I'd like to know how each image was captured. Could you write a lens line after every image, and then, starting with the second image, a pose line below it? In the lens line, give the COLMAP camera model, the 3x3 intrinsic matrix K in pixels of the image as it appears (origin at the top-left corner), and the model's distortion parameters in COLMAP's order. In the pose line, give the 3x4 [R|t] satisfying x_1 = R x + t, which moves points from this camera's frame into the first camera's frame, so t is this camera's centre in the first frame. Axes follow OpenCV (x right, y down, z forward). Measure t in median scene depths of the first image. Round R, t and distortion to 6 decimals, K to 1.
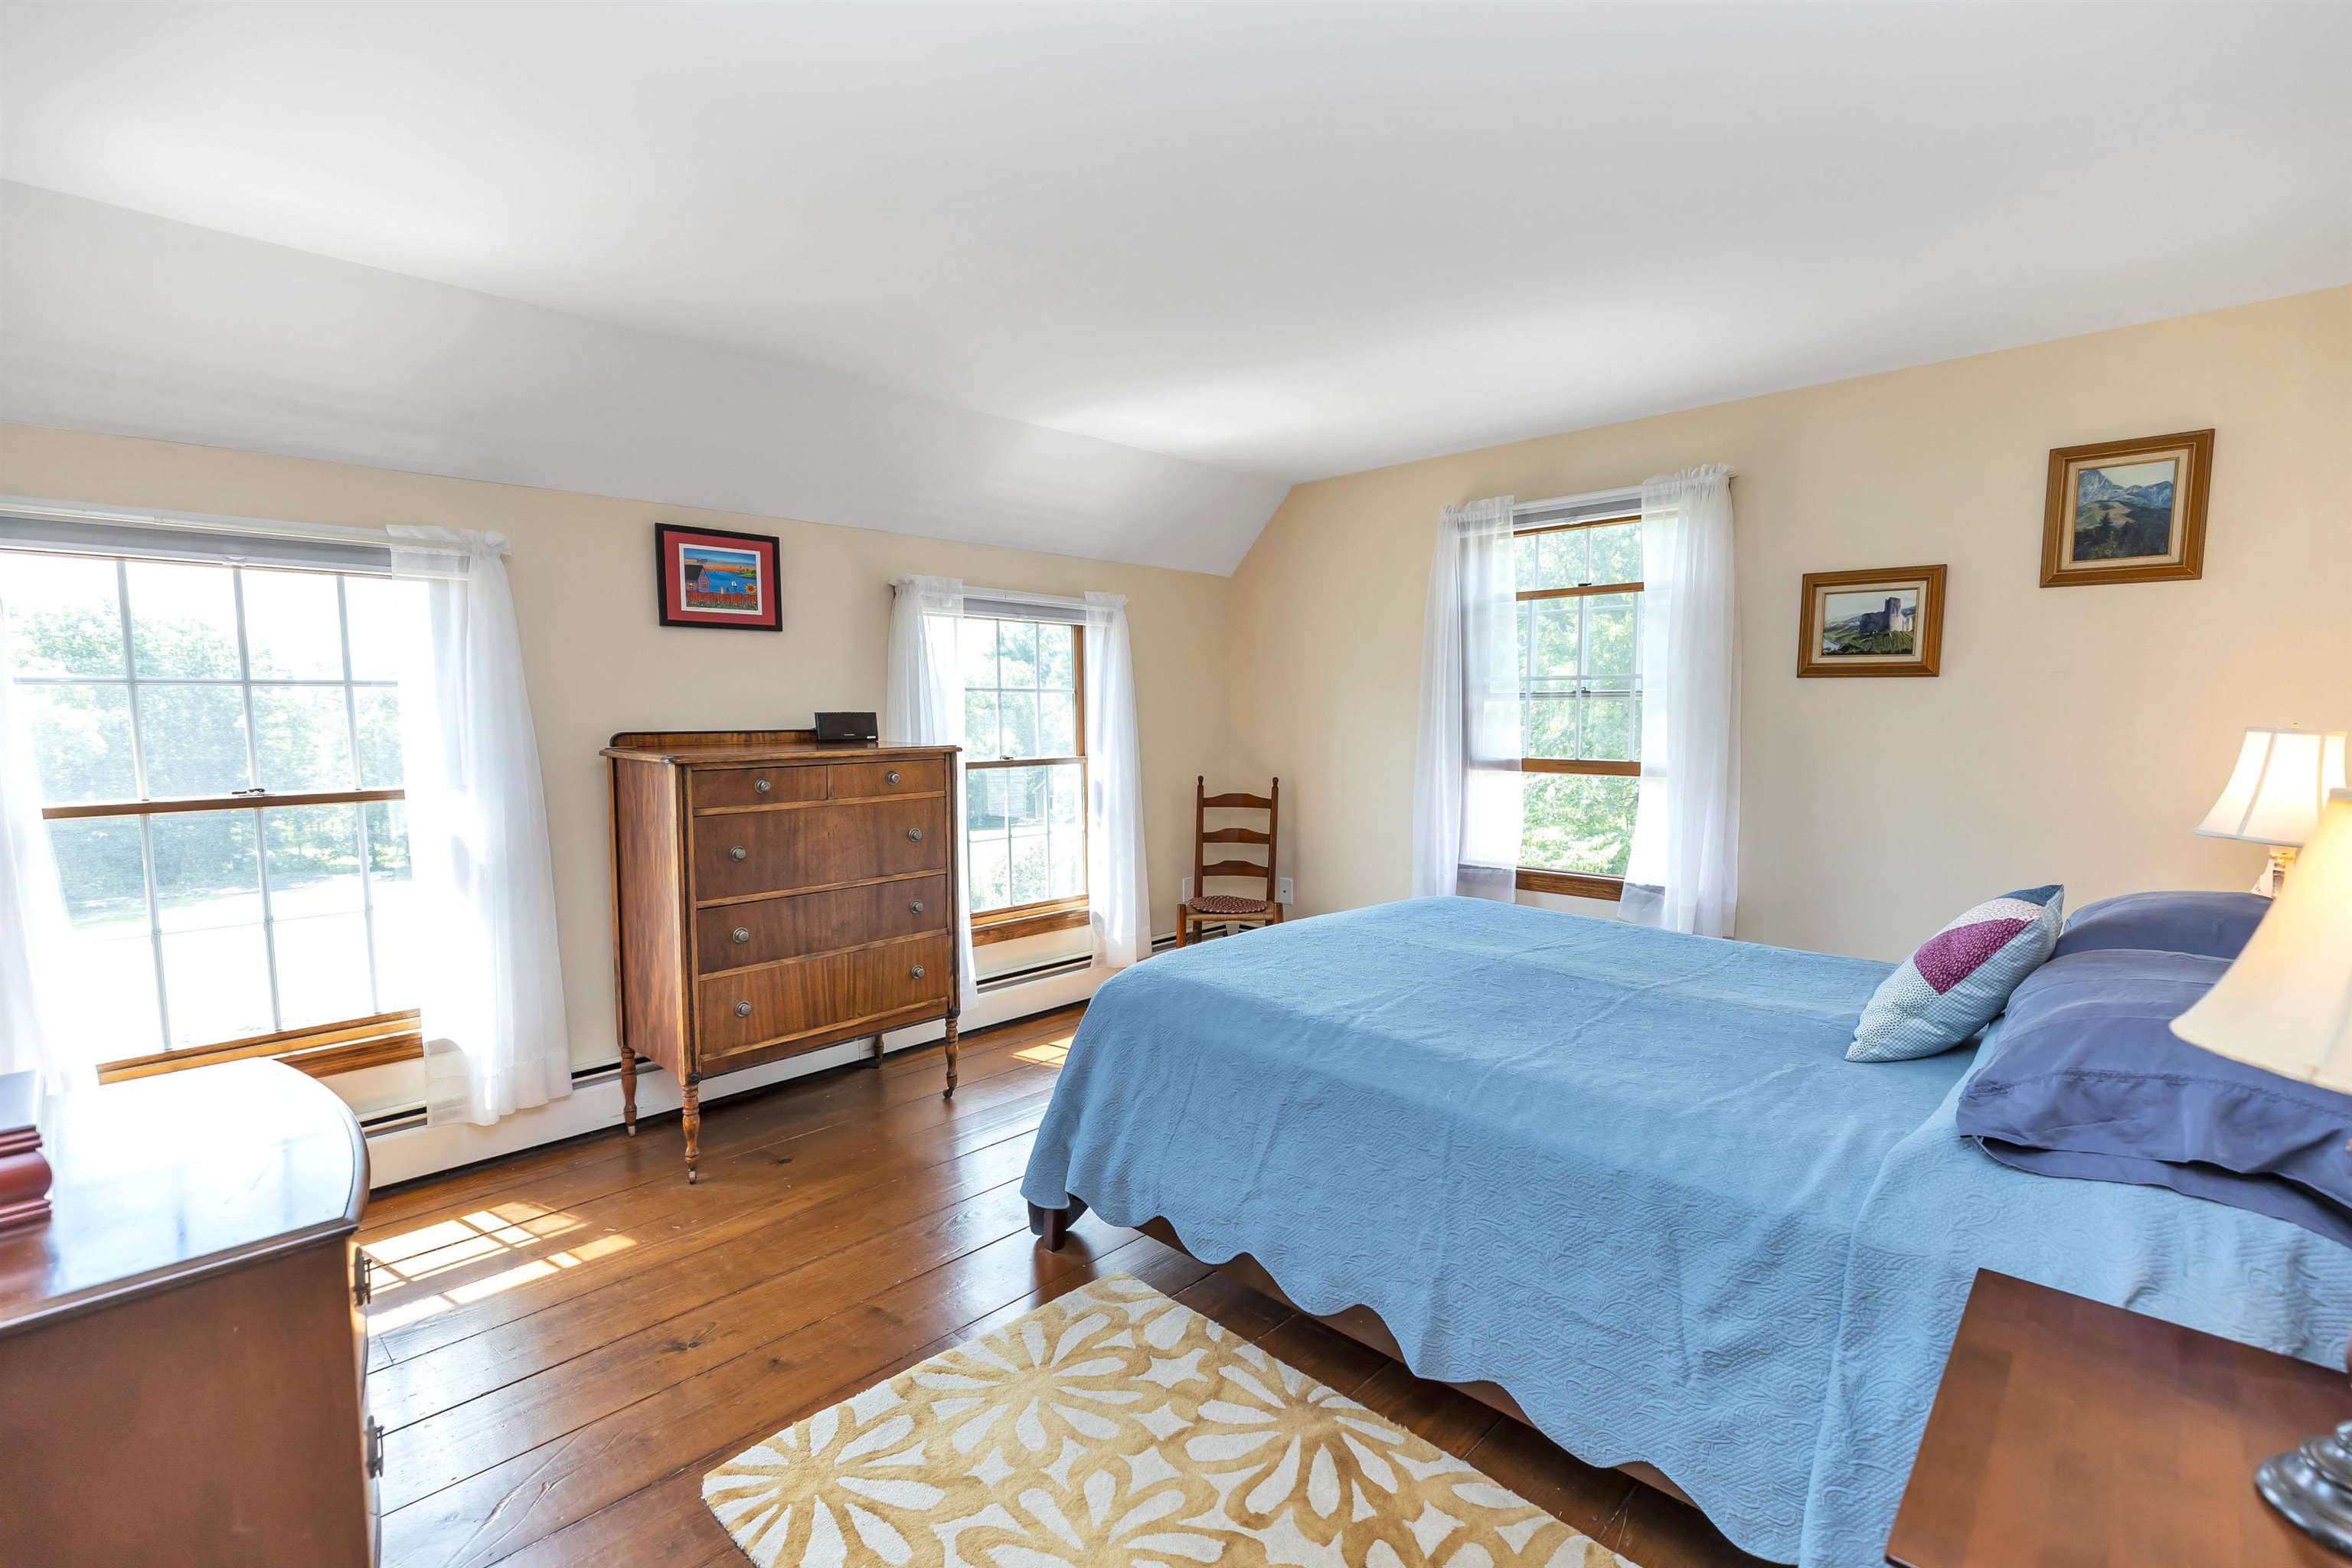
lens RADIAL K [[1051.5, 0, 1182.5], [0, 1051.5, 774.4], [0, 0, 1]] dist [0.003182, -0.000395]
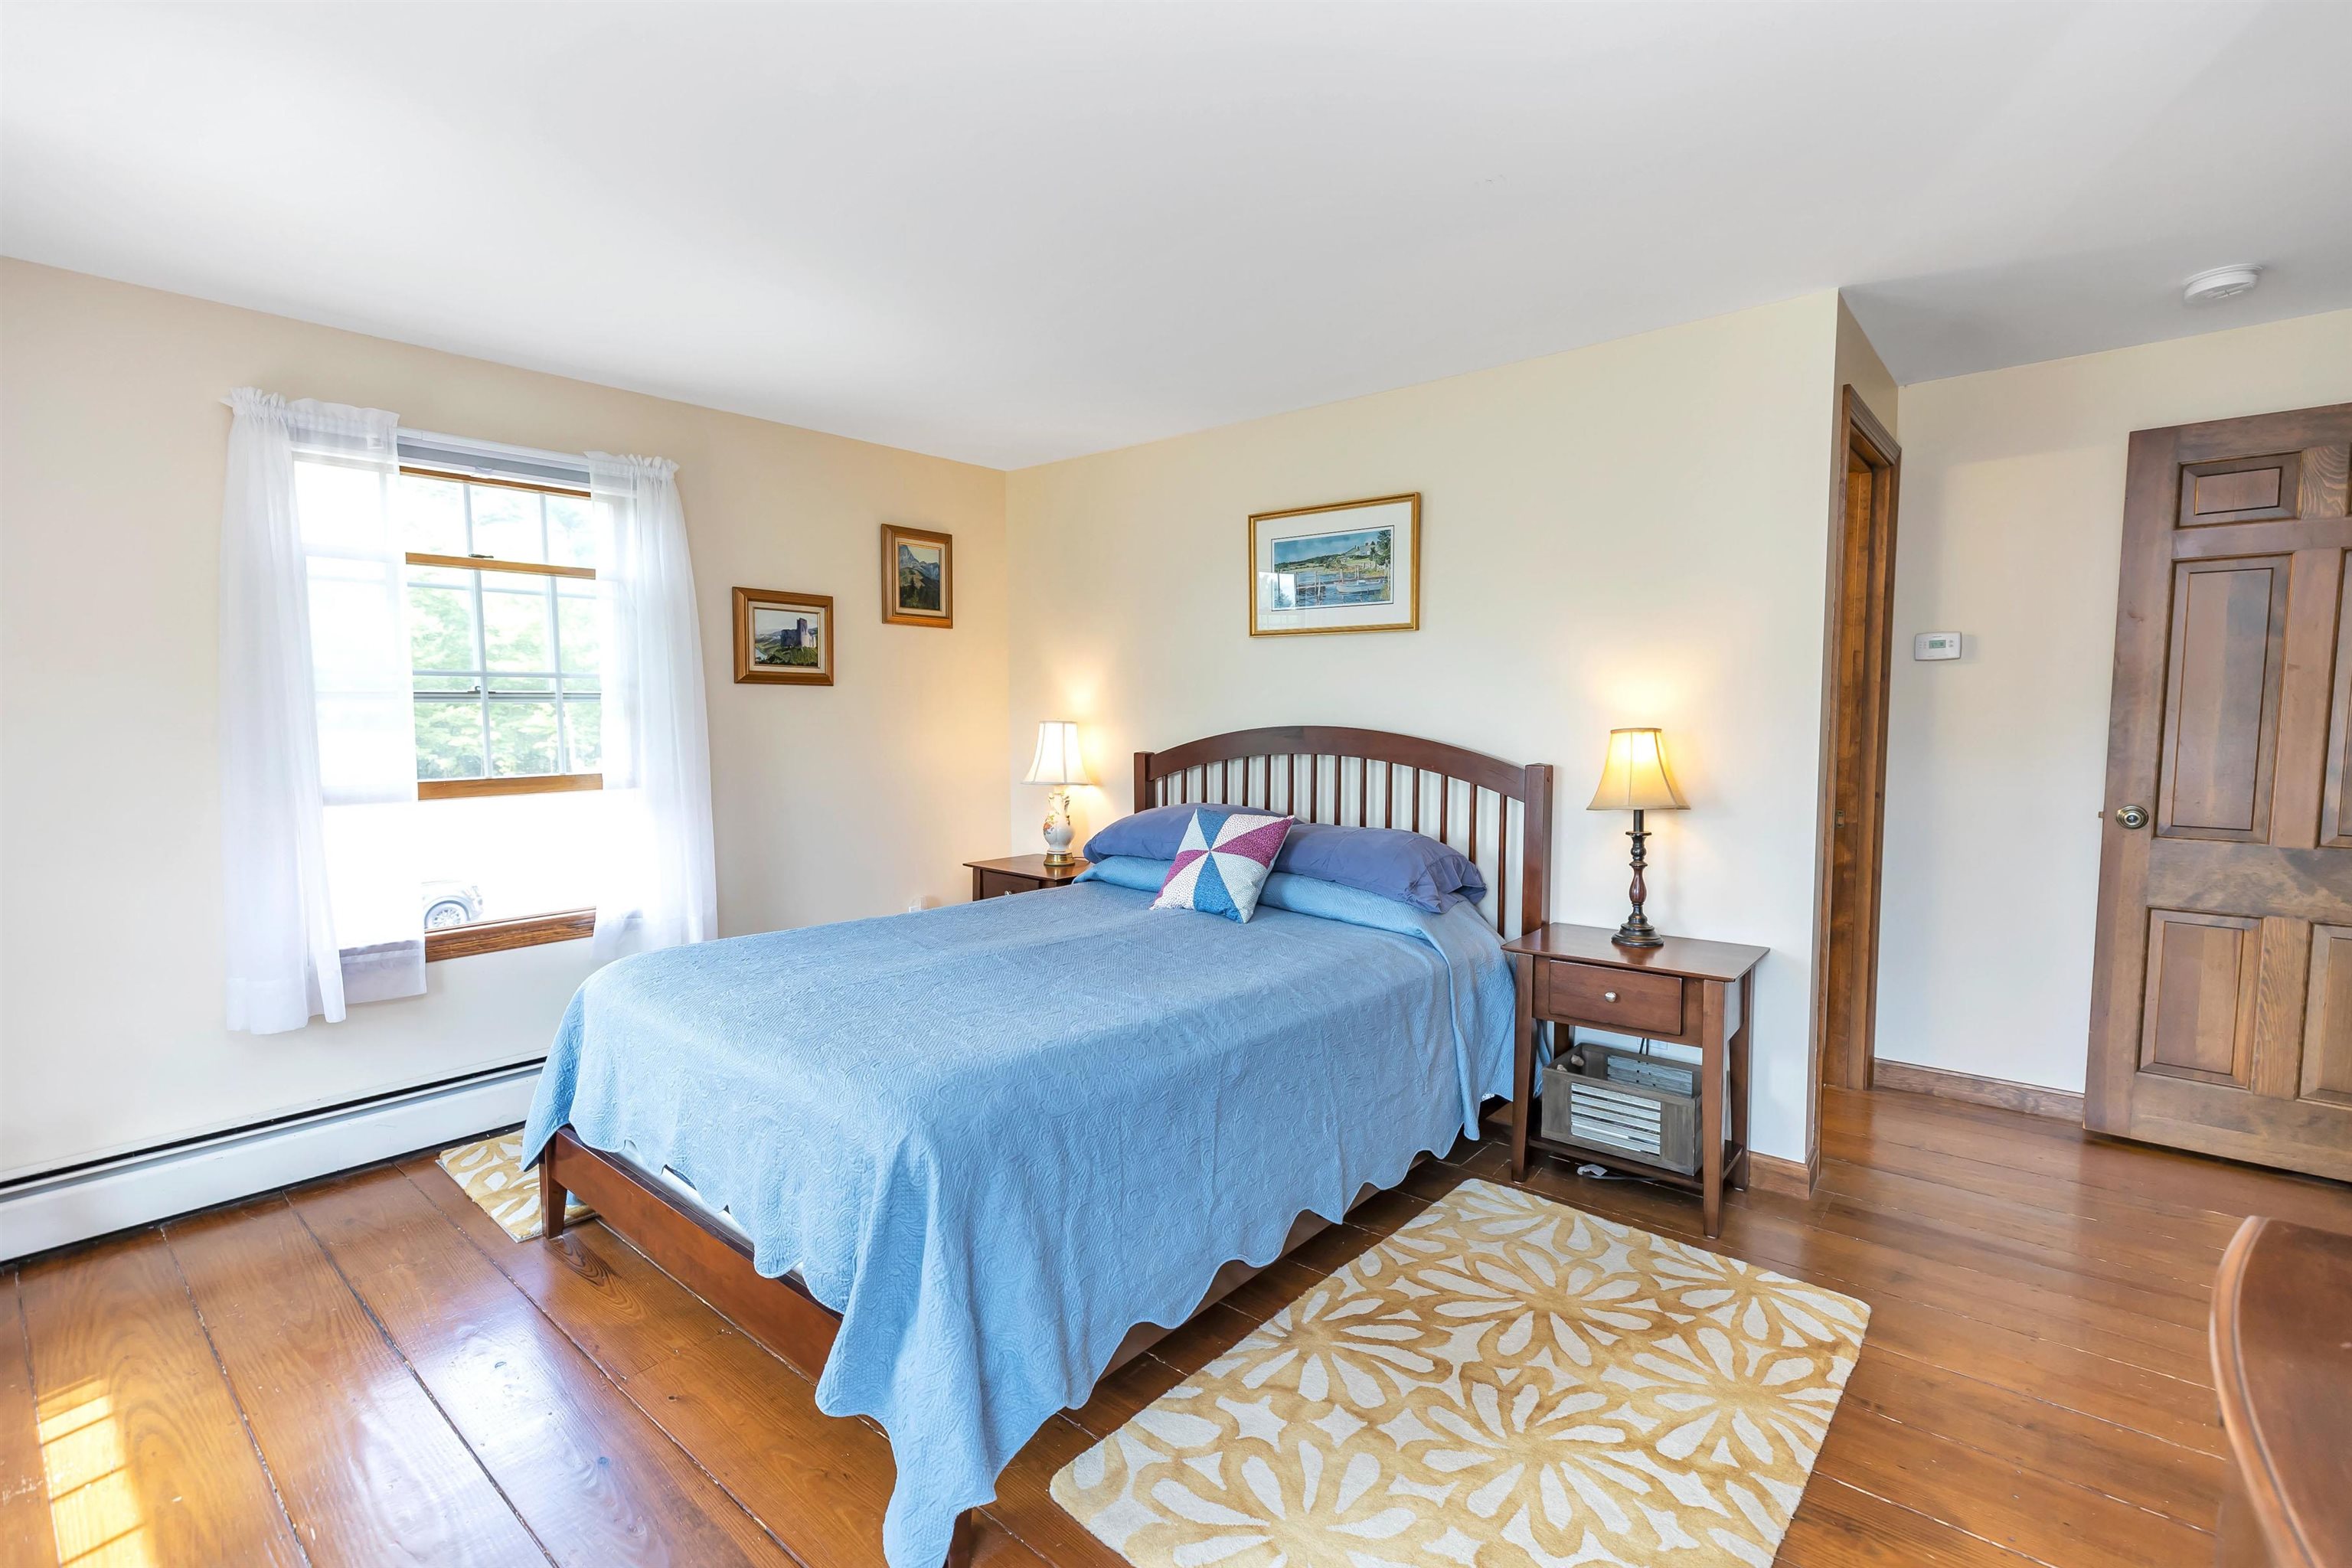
lens RADIAL K [[1051.5, 0, 1182.5], [0, 1051.5, 774.4], [0, 0, 1]] dist [0.003182, -0.000395]
pose [[-0.052316, -0.057746, 0.996960, -0.553966], [0.072701, 0.995457, 0.061474, -0.035936], [-0.995981, 0.075696, -0.047880, 0.663140]]
